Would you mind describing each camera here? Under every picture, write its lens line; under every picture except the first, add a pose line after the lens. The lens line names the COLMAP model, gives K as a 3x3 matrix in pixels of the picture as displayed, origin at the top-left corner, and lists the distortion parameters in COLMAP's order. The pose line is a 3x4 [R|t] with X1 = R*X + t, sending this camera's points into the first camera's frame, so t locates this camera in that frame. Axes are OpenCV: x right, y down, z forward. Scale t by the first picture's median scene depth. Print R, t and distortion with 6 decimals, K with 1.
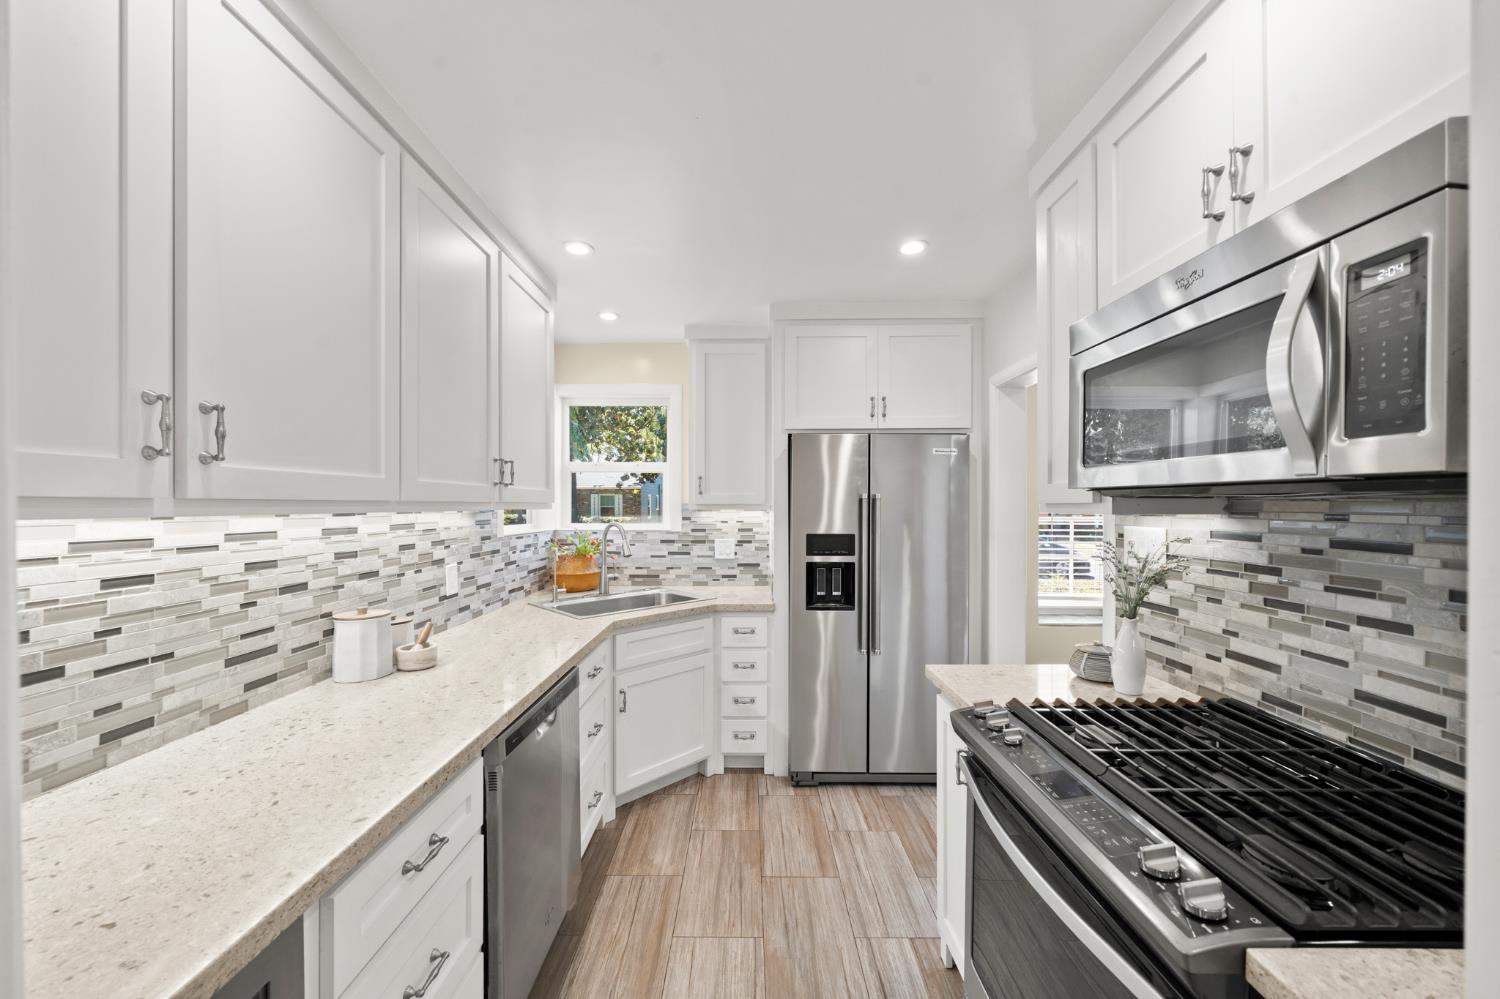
lens RADIAL K [[546.6, 0, 750.0], [0, 546.6, 499.5], [0, 0, 1]] dist [0.001767, 0.000005]
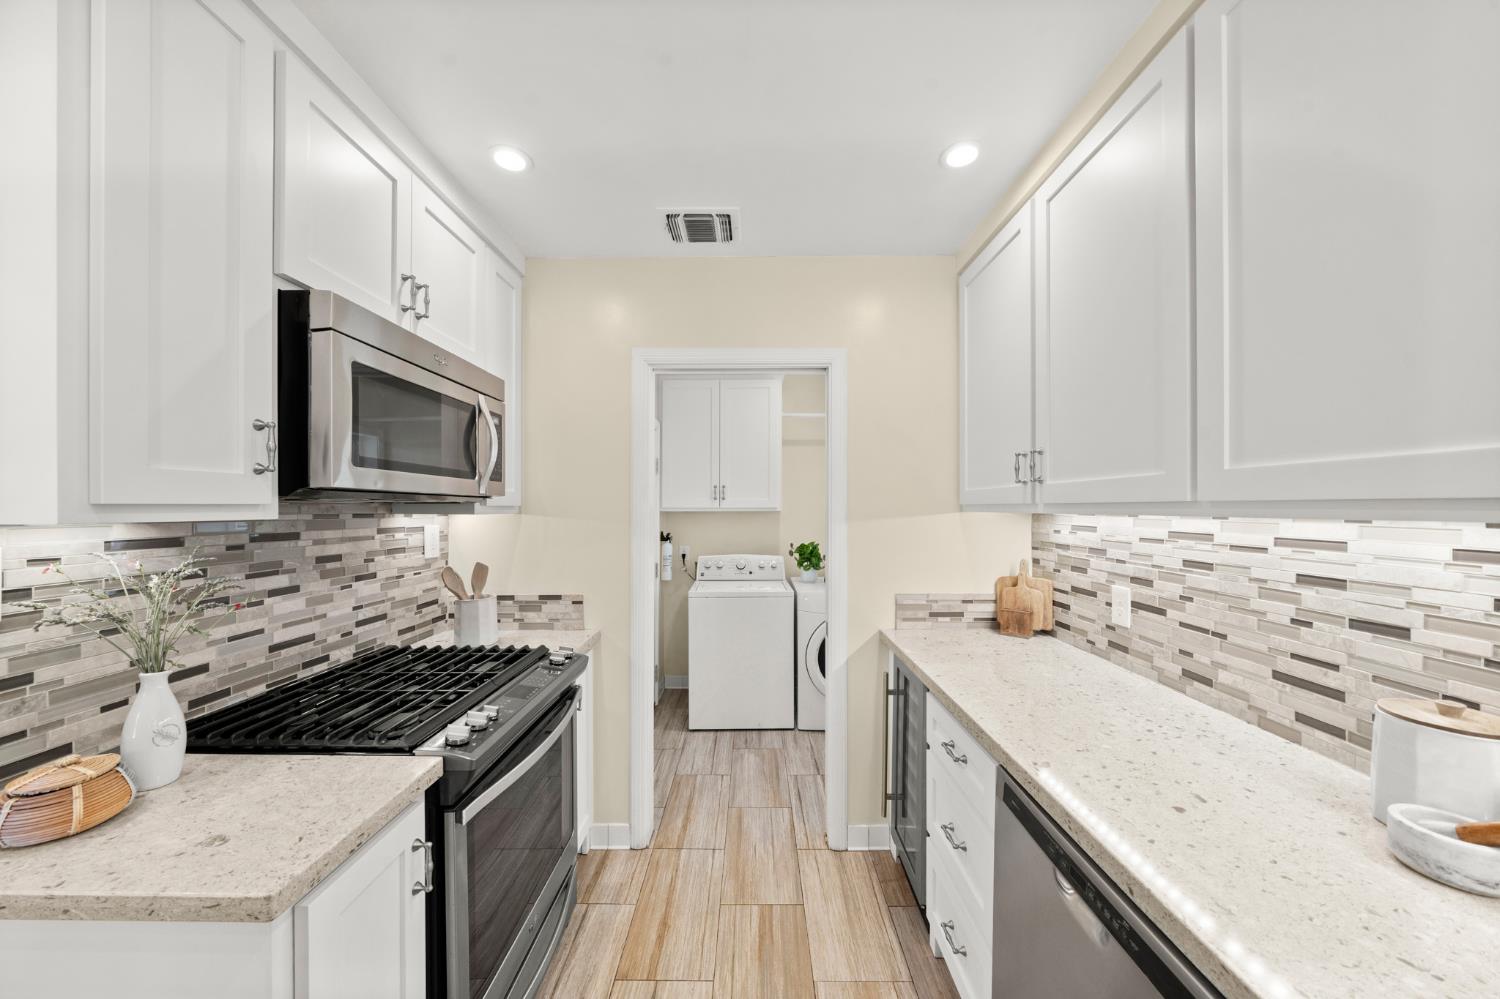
lens RADIAL K [[517.5, 0, 748.5], [0, 517.5, 508.1], [0, 0, 1]] dist [-0.001298, 0.000011]
pose [[-0.999914, 0.000270, 0.013106, -0.064432], [0.000159, 0.999964, -0.008501, 0.020917], [-0.013108, -0.008499, -0.999878, 2.028529]]
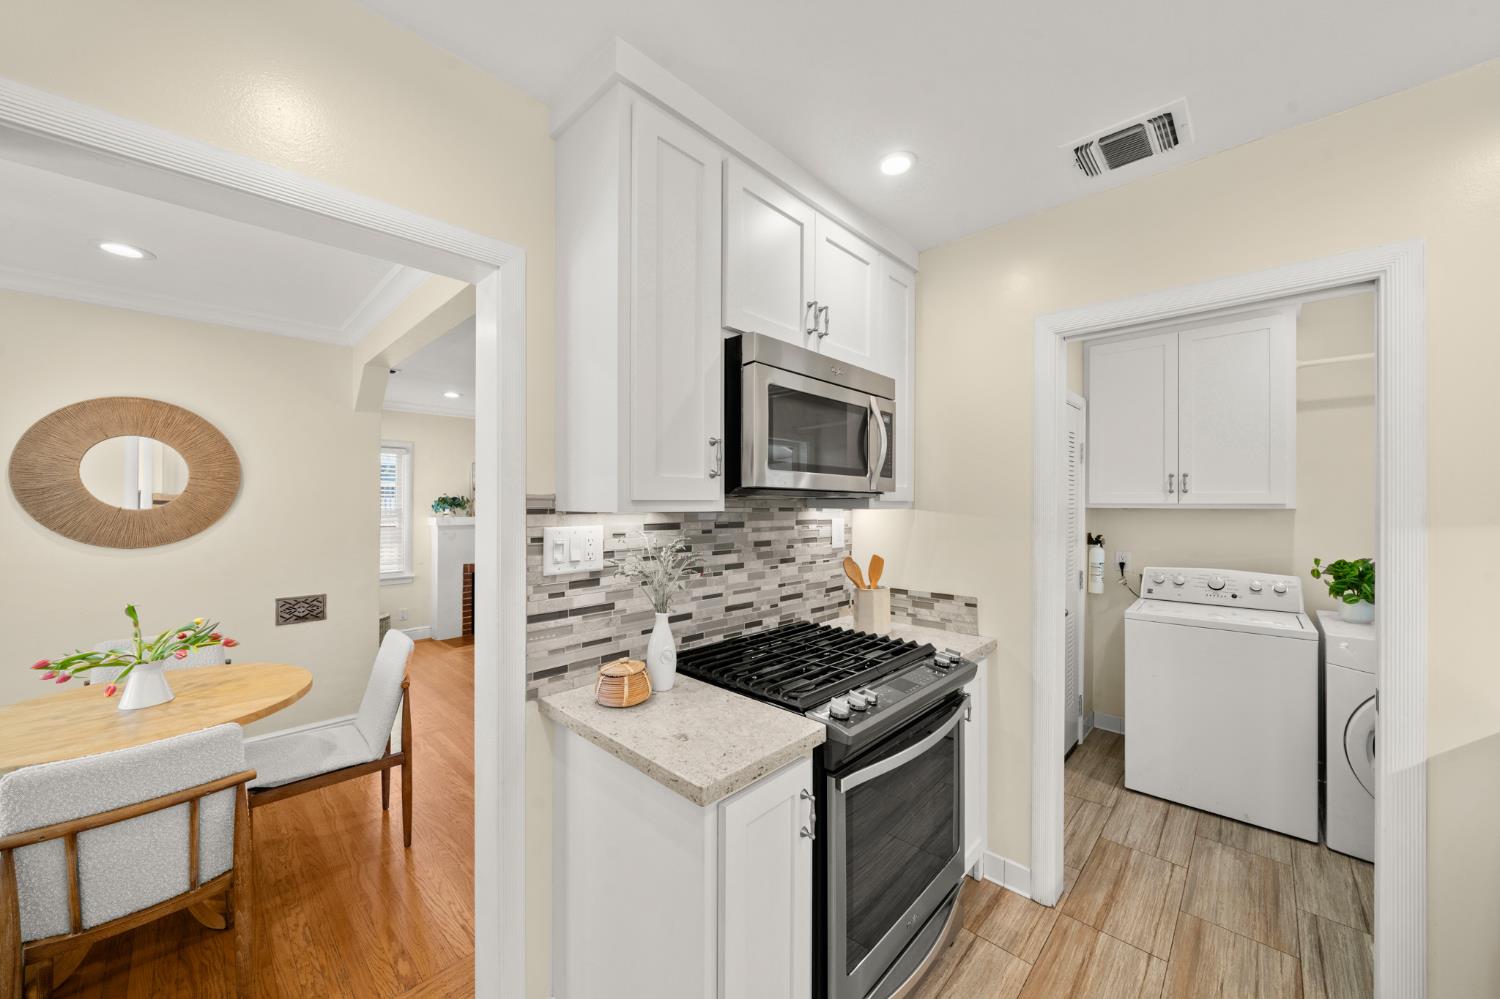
lens RADIAL K [[546.6, 0, 750.0], [0, 546.6, 499.5], [0, 0, 1]] dist [0.001767, 0.000005]
pose [[-0.722712, 0.002416, 0.691145, -0.152055], [-0.008636, 0.999884, -0.012526, 0.020334], [-0.691095, -0.015021, -0.722607, 2.012669]]
